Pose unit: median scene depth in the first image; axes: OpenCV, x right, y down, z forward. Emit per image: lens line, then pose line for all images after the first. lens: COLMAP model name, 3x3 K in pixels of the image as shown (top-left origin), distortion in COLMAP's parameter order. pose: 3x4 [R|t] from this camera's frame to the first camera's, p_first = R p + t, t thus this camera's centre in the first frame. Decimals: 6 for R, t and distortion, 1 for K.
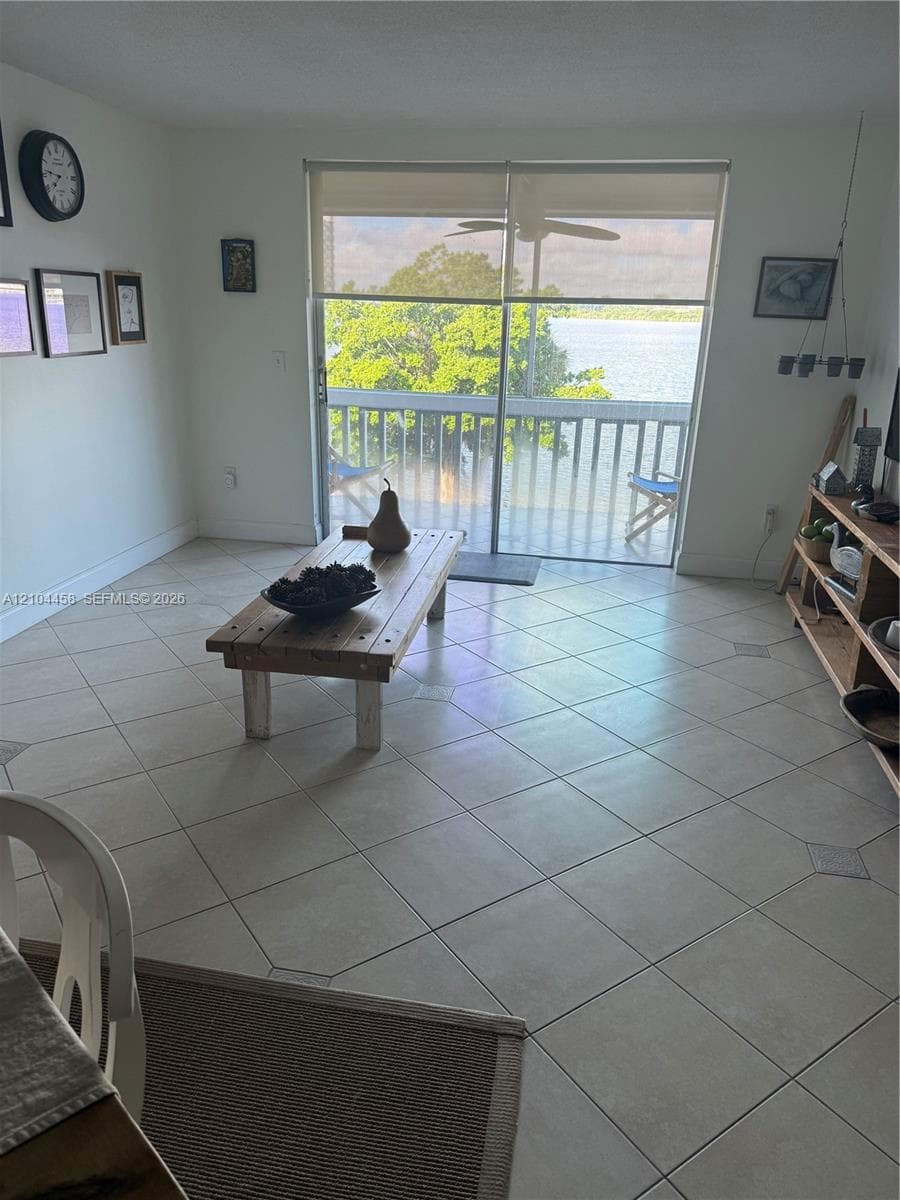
lens RADIAL K [[871.4, 0, 446.9], [0, 871.4, 608.3], [0, 0, 1]] dist [0.062029, -0.020947]
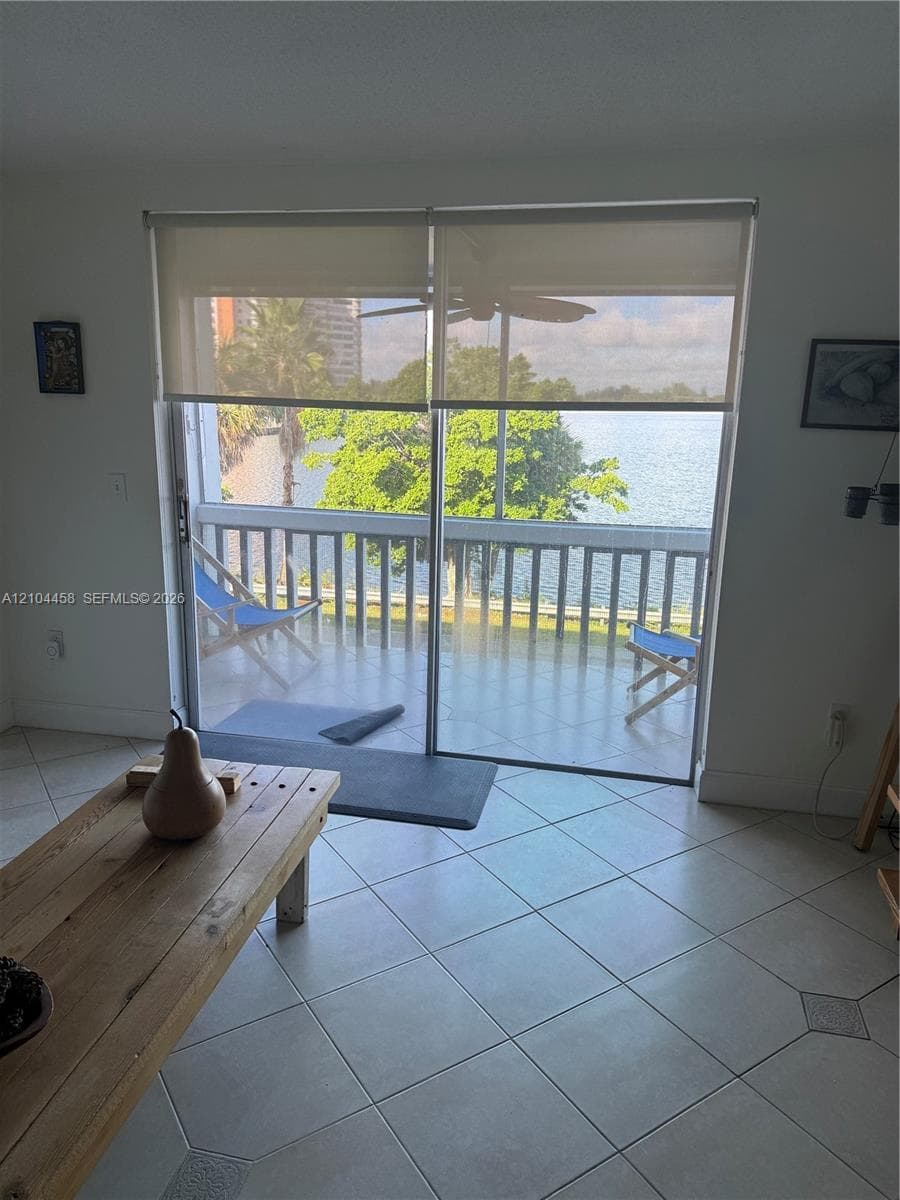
lens RADIAL K [[871.4, 0, 446.5], [0, 871.4, 590.3], [0, 0, 1]] dist [0.062029, -0.020947]
pose [[0.999617, -0.001287, -0.027657, 0.082875], [-0.001843, 0.993611, -0.112843, -0.109778], [0.027625, 0.112850, 0.993228, 0.288889]]
